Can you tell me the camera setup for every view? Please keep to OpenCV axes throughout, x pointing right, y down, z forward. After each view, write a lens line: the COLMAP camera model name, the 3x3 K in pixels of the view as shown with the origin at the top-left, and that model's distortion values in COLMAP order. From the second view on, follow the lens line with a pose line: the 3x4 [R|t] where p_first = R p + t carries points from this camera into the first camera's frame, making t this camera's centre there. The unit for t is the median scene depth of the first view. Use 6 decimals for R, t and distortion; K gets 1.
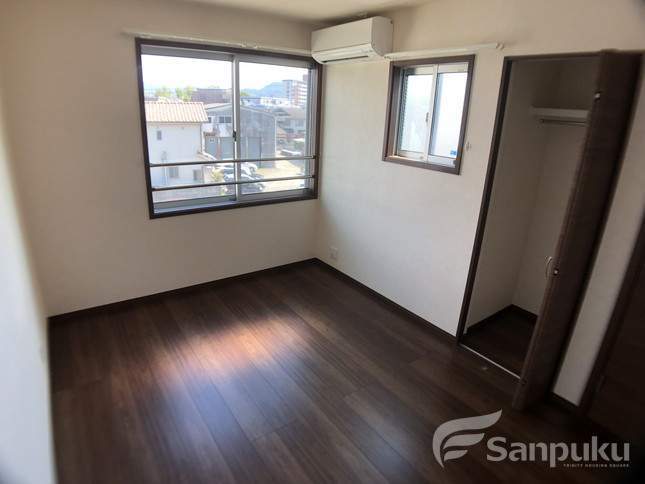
lens RADIAL K [[375.5, 0, 310.9], [0, 375.5, 235.4], [0, 0, 1]] dist [-0.058653, -0.000330]
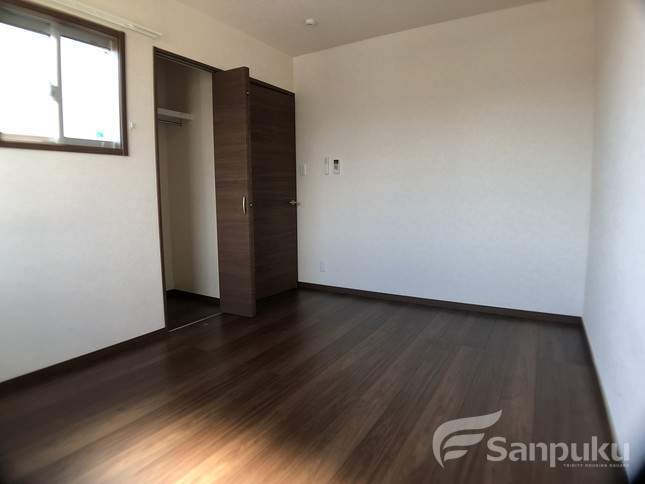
lens RADIAL K [[375.5, 0, 310.9], [0, 375.5, 235.4], [0, 0, 1]] dist [-0.058653, -0.000330]
pose [[-0.393948, -0.116468, 0.911724, -0.638519], [0.299407, 0.921574, 0.247098, -0.069434], [-0.869000, 0.370320, -0.328180, 0.972528]]
